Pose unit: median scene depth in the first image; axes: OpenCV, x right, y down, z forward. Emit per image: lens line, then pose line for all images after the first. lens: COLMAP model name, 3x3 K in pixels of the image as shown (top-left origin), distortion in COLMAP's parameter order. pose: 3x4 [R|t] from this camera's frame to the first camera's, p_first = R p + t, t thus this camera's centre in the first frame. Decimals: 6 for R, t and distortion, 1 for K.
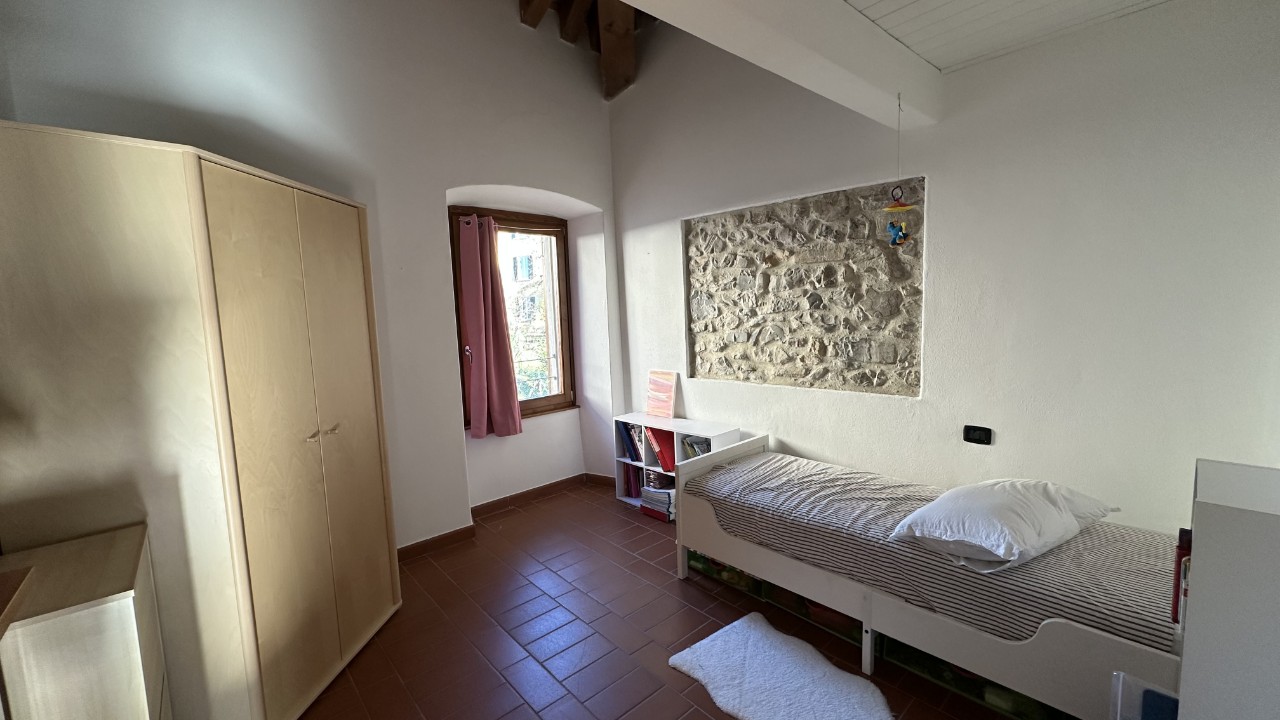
lens RADIAL K [[509.7, 0, 641.0], [0, 509.7, 362.6], [0, 0, 1]] dist [0.002217, 0.000441]
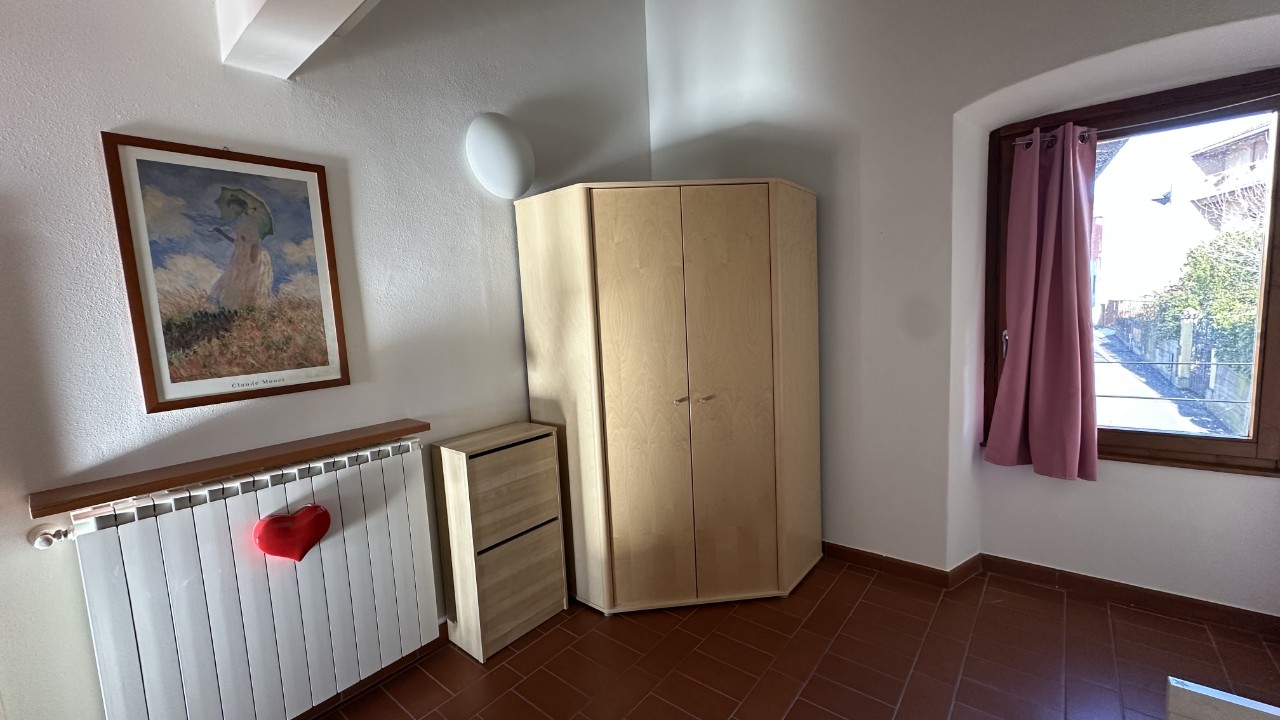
lens RADIAL K [[509.7, 0, 641.7], [0, 509.7, 362.0], [0, 0, 1]] dist [0.002217, 0.000441]
pose [[0.159185, 0.131642, -0.978433, 0.400537], [-0.059609, 0.990544, 0.123573, -0.068809], [0.985448, 0.038652, 0.165527, 0.607034]]
